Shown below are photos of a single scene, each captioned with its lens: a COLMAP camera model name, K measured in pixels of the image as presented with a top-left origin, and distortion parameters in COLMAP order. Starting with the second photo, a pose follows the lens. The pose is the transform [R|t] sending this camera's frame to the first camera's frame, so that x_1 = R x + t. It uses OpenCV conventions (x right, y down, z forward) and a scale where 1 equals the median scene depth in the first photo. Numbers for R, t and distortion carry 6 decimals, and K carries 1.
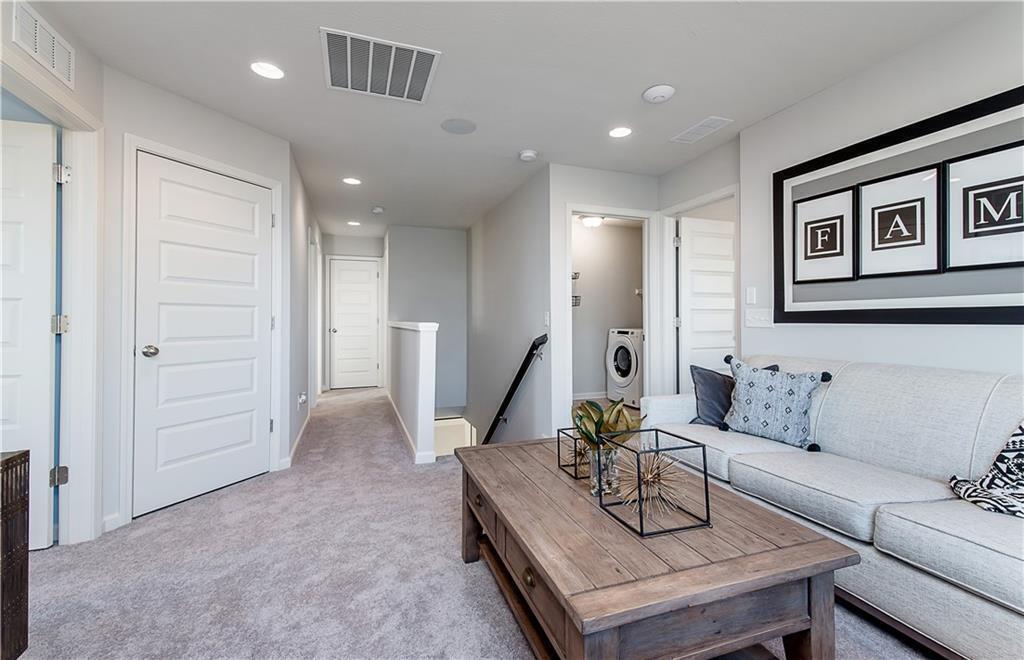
lens RADIAL K [[428.4, 0, 512.0], [0, 428.4, 330.0], [0, 0, 1]] dist [0.034333, -0.015892]
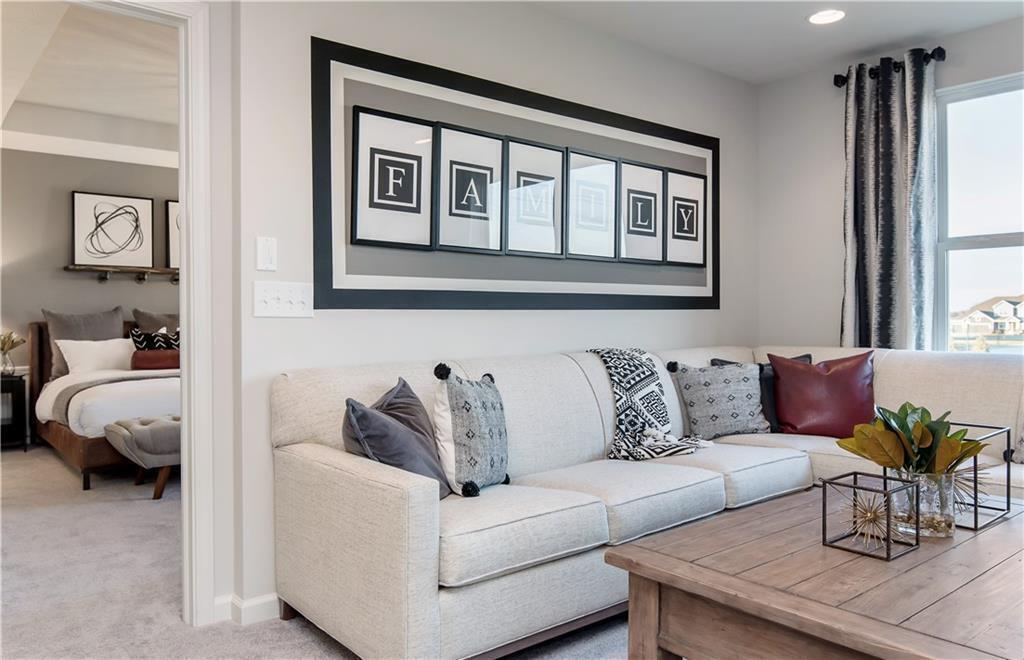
lens RADIAL K [[764.9, 0, 513.6], [0, 764.9, 327.5], [0, 0, 1]] dist [-0.001705, 0.001605]
pose [[-0.347851, -0.030908, 0.937040, -0.479628], [0.012802, 0.999207, 0.037711, -0.030164], [-0.937462, 0.025114, -0.347180, 1.309603]]
